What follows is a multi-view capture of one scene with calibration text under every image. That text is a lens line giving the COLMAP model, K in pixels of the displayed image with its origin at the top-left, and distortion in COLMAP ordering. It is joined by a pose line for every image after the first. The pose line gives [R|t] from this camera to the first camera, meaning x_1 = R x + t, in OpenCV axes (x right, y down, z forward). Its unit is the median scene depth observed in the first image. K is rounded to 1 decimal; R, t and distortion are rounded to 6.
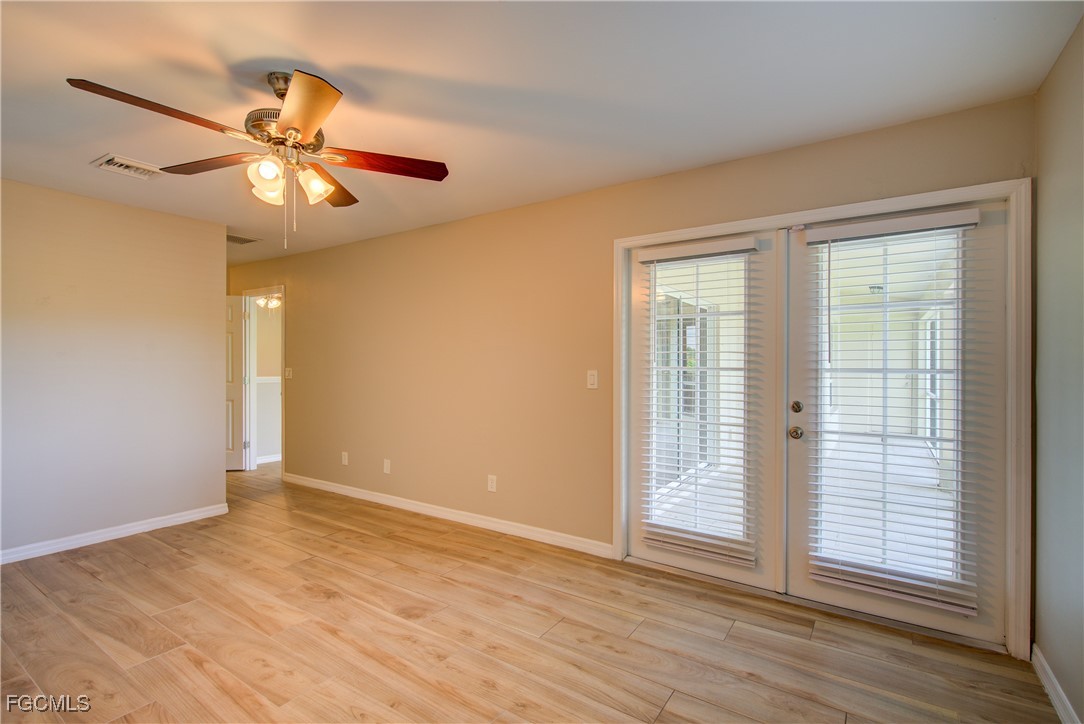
lens RADIAL K [[504.3, 0, 540.2], [0, 504.3, 366.5], [0, 0, 1]] dist [0.006838, -0.002561]
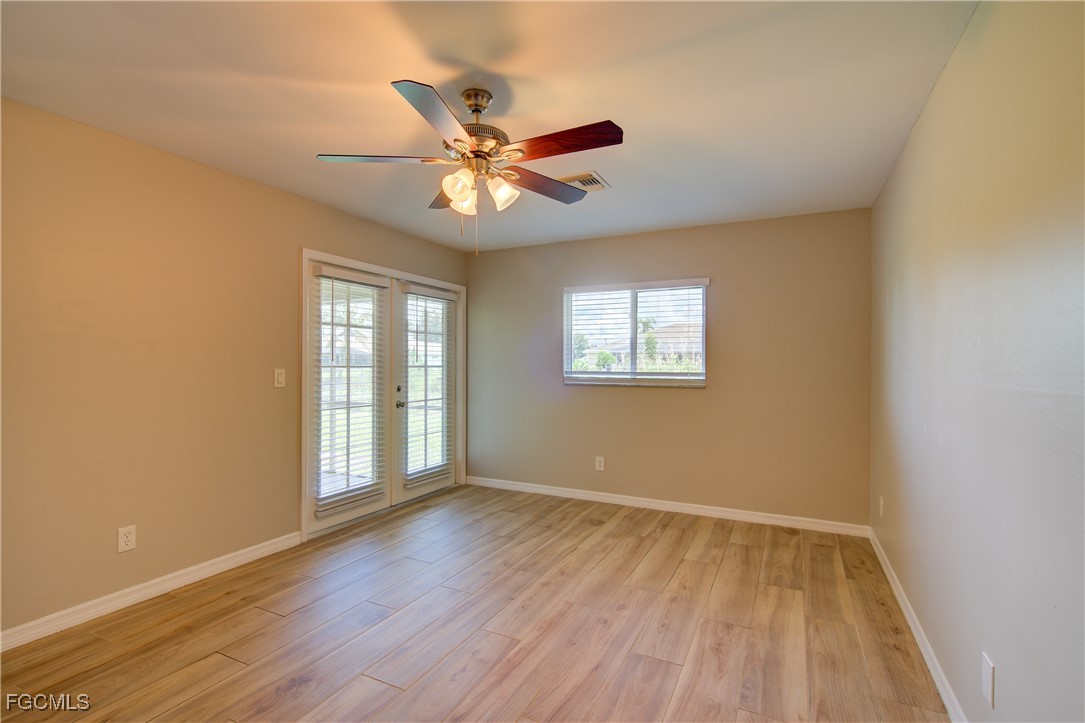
lens RADIAL K [[504.8, 0, 538.2], [0, 504.8, 370.0], [0, 0, 1]] dist [0.006838, -0.002561]
pose [[-0.126279, -0.015710, 0.991870, -1.671971], [0.001176, 0.999872, 0.015986, -0.010471], [-0.991994, 0.003185, -0.126245, 1.068676]]
